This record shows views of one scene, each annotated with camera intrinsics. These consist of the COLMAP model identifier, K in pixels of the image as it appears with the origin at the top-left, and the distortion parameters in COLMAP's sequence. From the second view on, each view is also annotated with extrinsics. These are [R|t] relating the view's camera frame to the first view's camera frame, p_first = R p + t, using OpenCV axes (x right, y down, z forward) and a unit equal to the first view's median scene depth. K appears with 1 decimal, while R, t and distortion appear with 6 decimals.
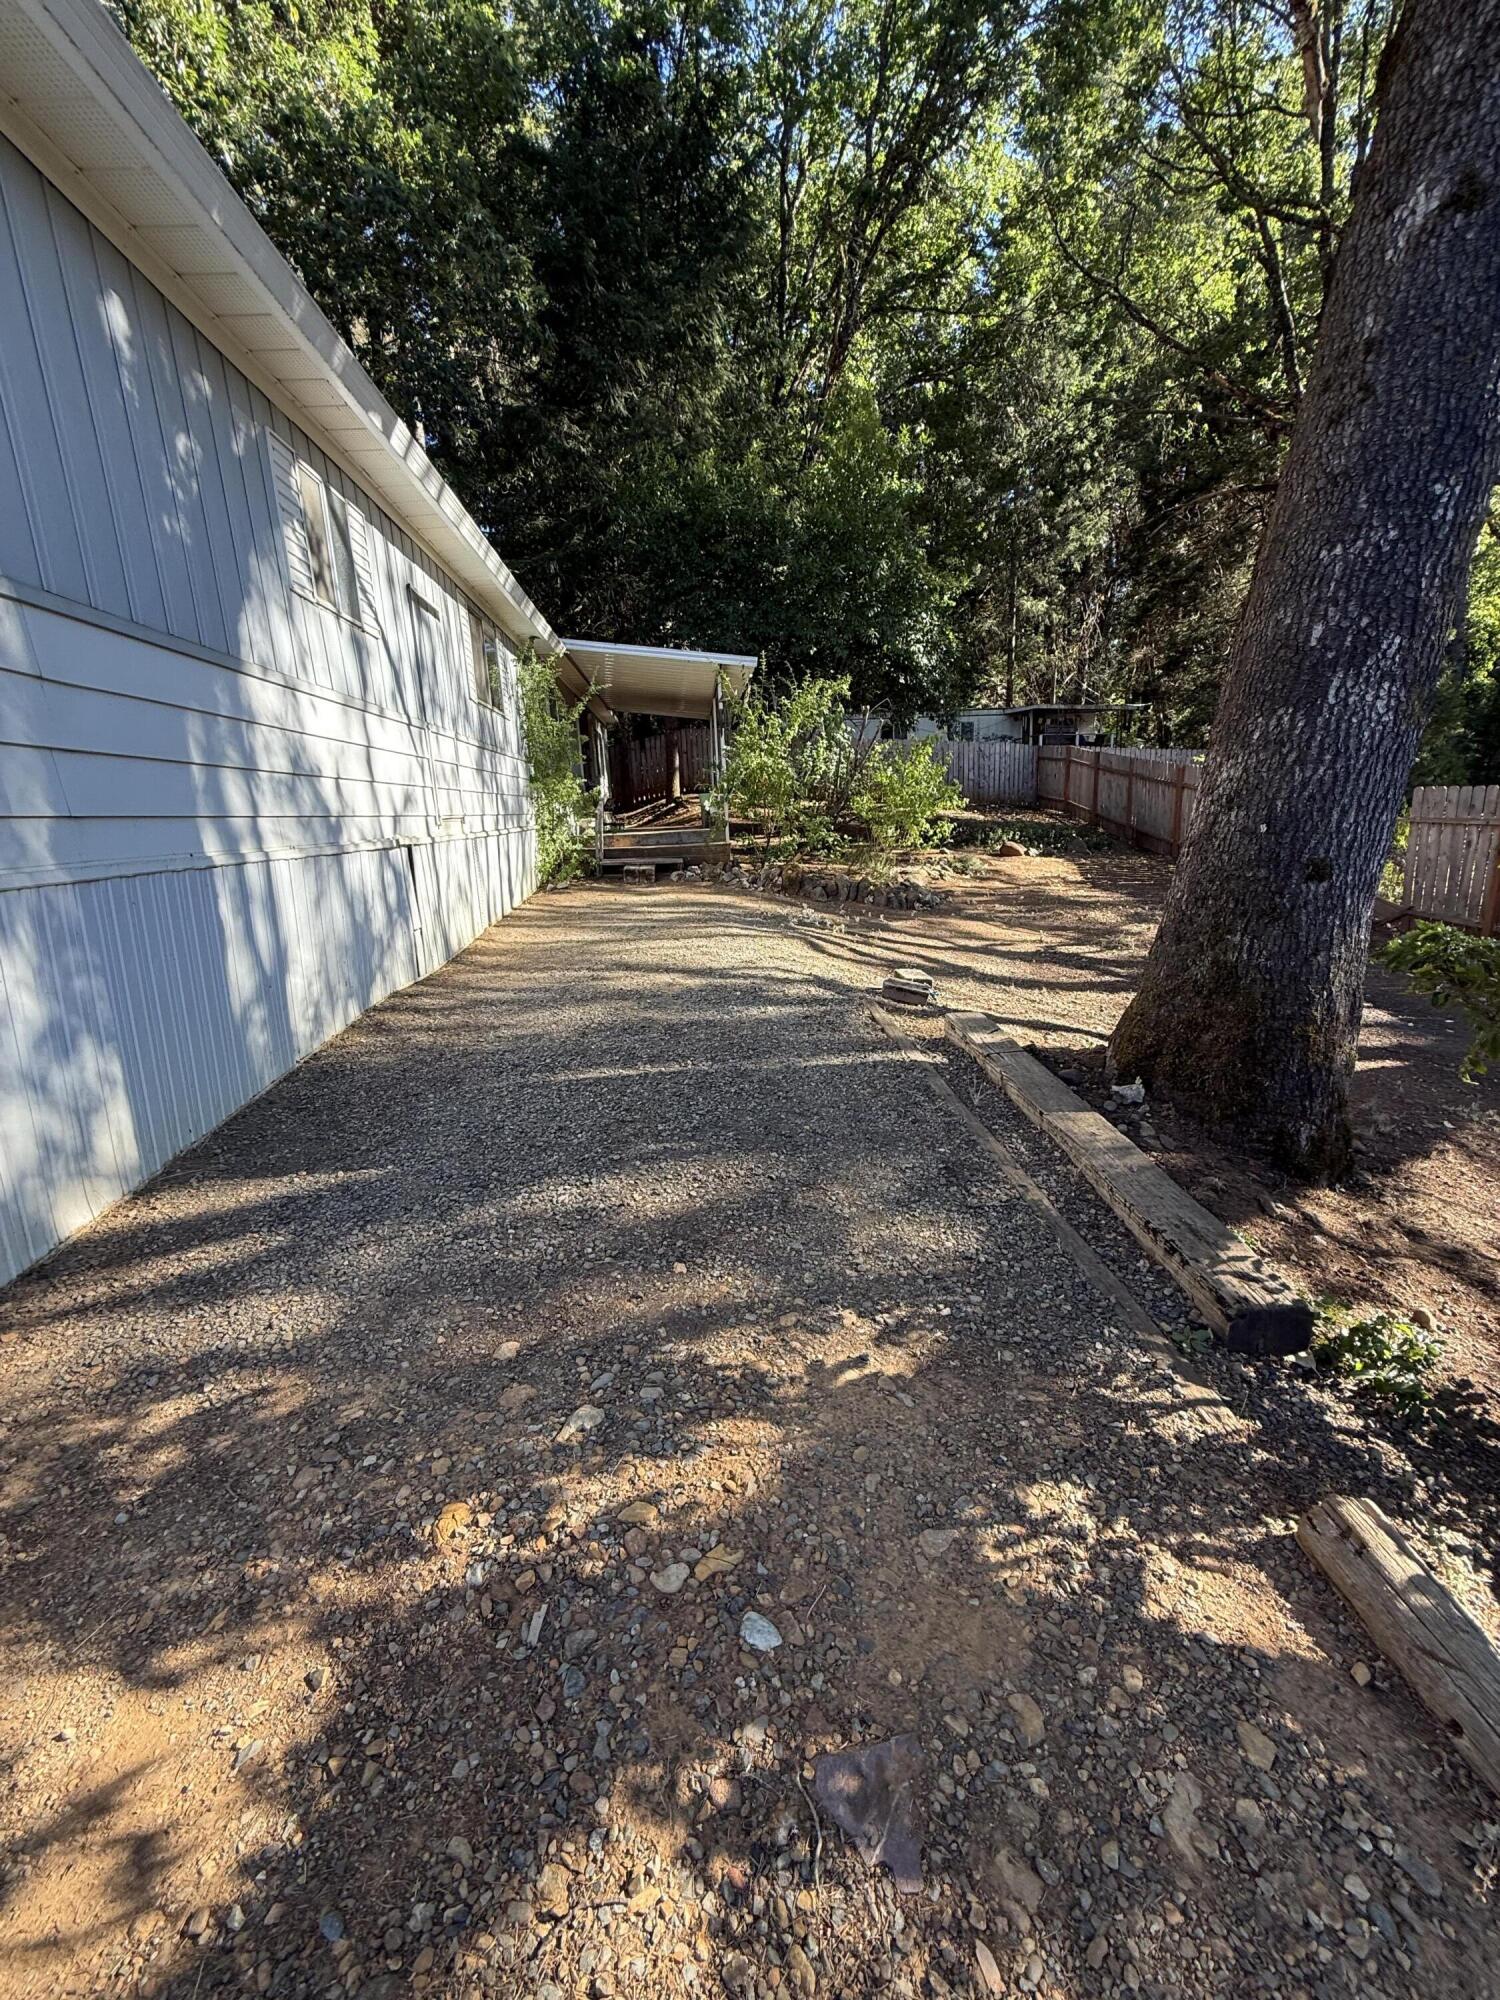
lens RADIAL K [[801.7, 0, 755.5], [0, 801.7, 1000.8], [0, 0, 1]] dist [-0.002572, 0.000435]
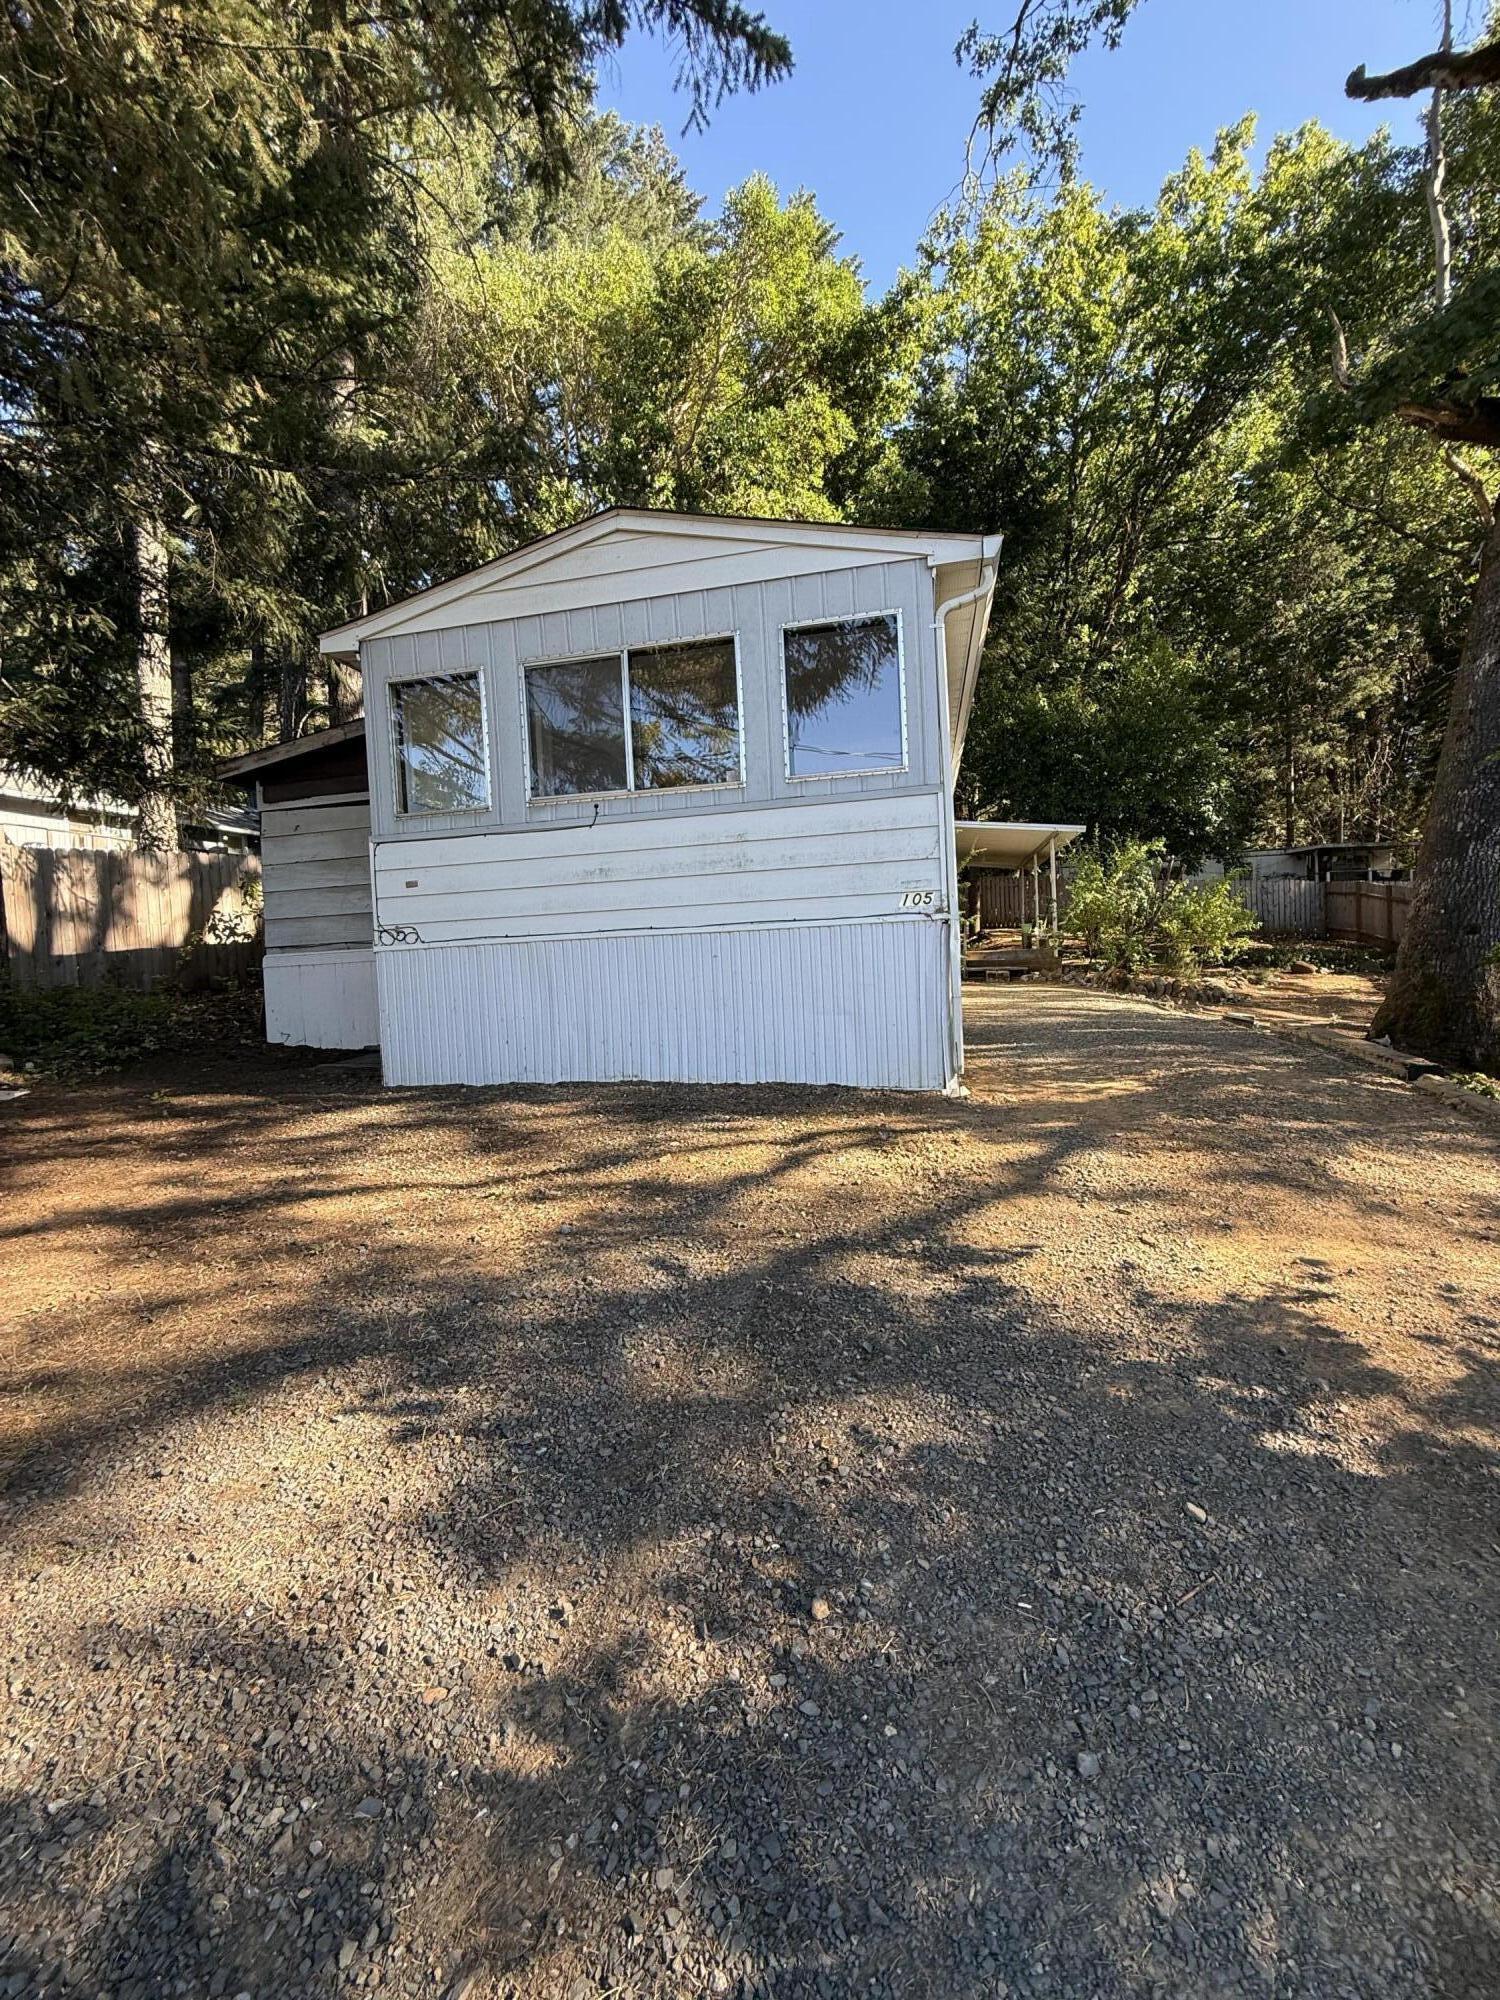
lens RADIAL K [[801.7, 0, 742.5], [0, 801.7, 1002.1], [0, 0, 1]] dist [-0.002572, 0.000435]
pose [[0.954726, 0.014539, -0.297133, -0.073254], [-0.066325, 0.984068, -0.164960, 0.070291], [0.290000, 0.177199, 0.940479, -0.211055]]
